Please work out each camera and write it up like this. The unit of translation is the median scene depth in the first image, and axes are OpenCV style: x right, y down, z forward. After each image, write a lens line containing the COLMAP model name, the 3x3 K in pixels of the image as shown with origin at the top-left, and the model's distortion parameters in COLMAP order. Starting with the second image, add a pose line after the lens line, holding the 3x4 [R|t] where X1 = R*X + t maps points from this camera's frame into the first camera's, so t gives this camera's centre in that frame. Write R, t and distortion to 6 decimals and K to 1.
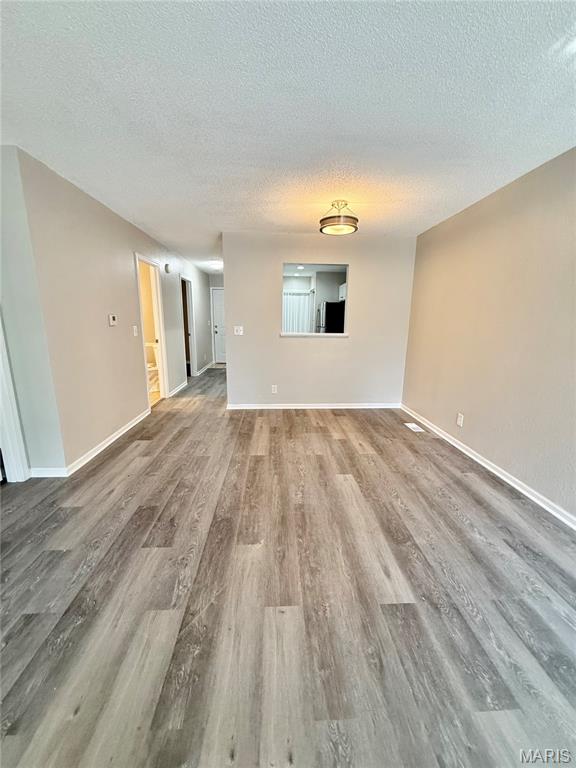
lens RADIAL K [[306.8, 0, 288.0], [0, 306.8, 384.0], [0, 0, 1]] dist [-0.002435, -0.000242]
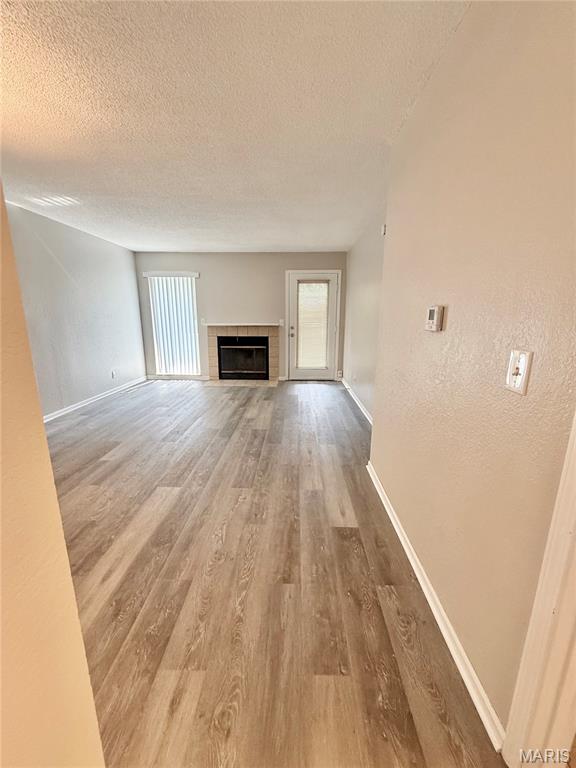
lens RADIAL K [[306.8, 0, 288.0], [0, 306.8, 384.0], [0, 0, 1]] dist [-0.002435, -0.000242]
pose [[-0.996980, -0.031873, 0.070819, -0.440529], [0.000902, 0.907088, 0.420940, -0.333714], [-0.077655, 0.419733, -0.904320, 1.572793]]
